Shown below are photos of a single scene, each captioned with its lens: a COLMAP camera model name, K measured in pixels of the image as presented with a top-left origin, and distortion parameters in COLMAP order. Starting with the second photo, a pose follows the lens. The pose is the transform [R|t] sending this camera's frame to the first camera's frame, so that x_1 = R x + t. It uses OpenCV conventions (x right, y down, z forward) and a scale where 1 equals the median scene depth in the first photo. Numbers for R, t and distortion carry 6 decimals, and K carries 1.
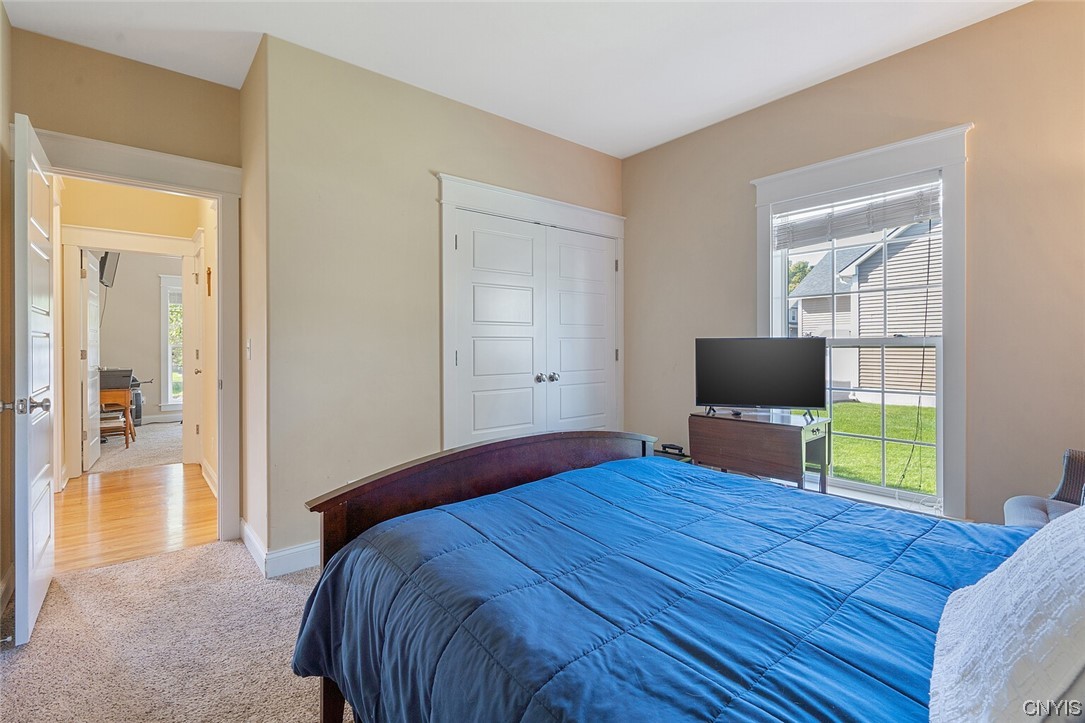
lens RADIAL K [[497.0, 0, 542.9], [0, 497.0, 350.4], [0, 0, 1]] dist [-0.006971, 0.003818]
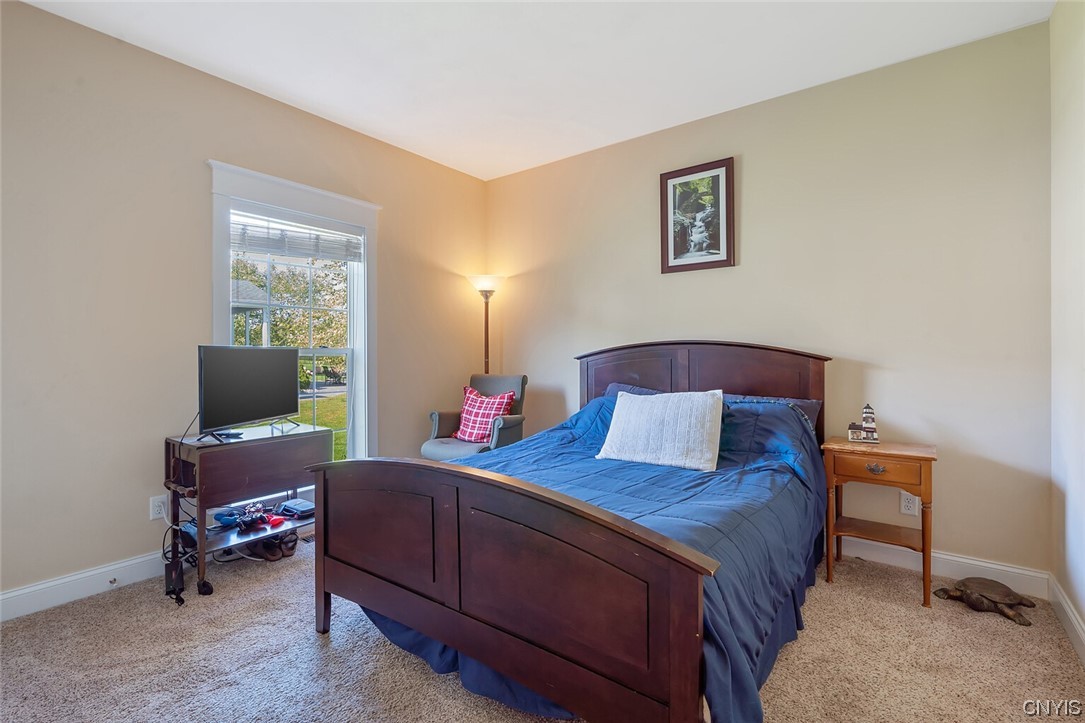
lens RADIAL K [[497.0, 0, 542.9], [0, 497.0, 358.4], [0, 0, 1]] dist [-0.006971, 0.003818]
pose [[-0.226442, -0.008918, 0.973984, -0.577227], [0.008018, 0.999907, 0.011019, -0.010711], [-0.973992, 0.010304, -0.226350, 0.705587]]
